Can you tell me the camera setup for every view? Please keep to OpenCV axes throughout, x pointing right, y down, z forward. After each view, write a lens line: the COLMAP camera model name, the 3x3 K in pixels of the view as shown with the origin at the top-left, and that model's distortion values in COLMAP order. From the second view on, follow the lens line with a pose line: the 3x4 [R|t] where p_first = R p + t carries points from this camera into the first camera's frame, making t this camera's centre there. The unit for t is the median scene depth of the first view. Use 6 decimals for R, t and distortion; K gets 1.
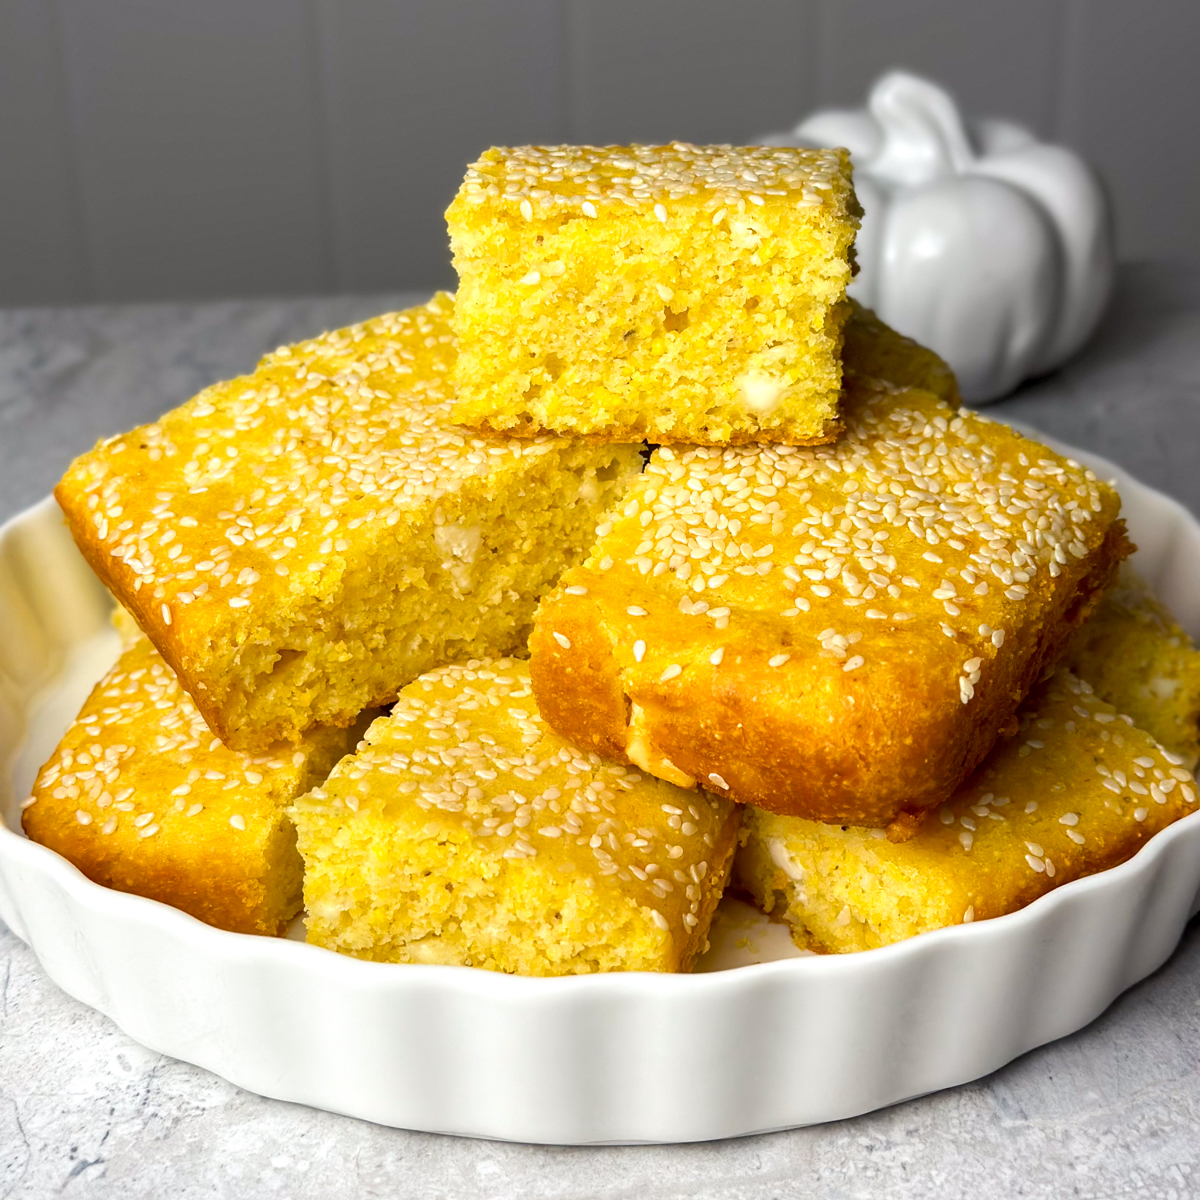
lens RADIAL K [[2167.4, 0, 600.0], [0, 2167.4, 600.0], [0, 0, 1]] dist [0.122492, 0.007537]
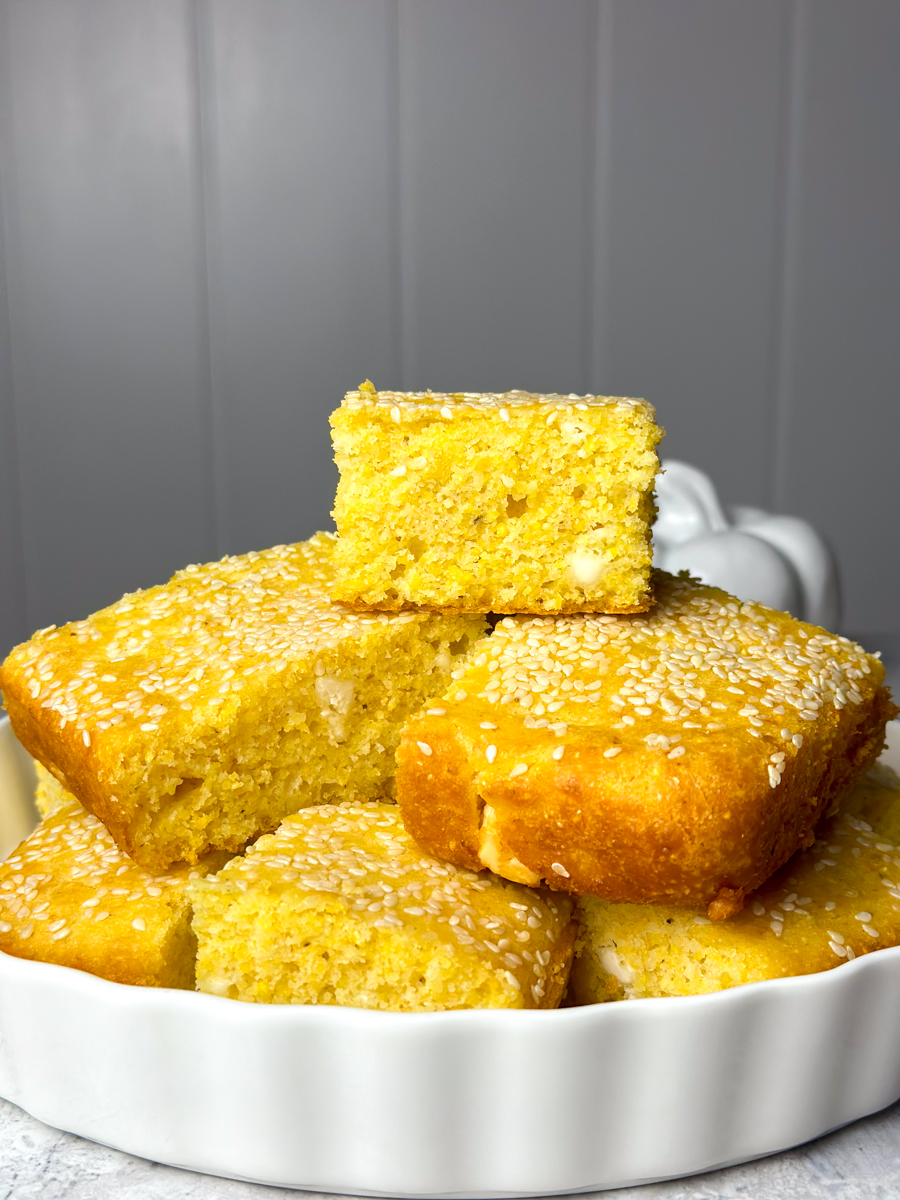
lens RADIAL K [[1678.3, 0, 450.0], [0, 1678.3, 600.0], [0, 0, 1]] dist [0.168106, -0.394854]
pose [[0.999890, 0.002727, 0.014567, -0.016386], [0.000633, 0.974168, -0.225825, 0.137620], [-0.014807, 0.225809, 0.974059, 0.090955]]
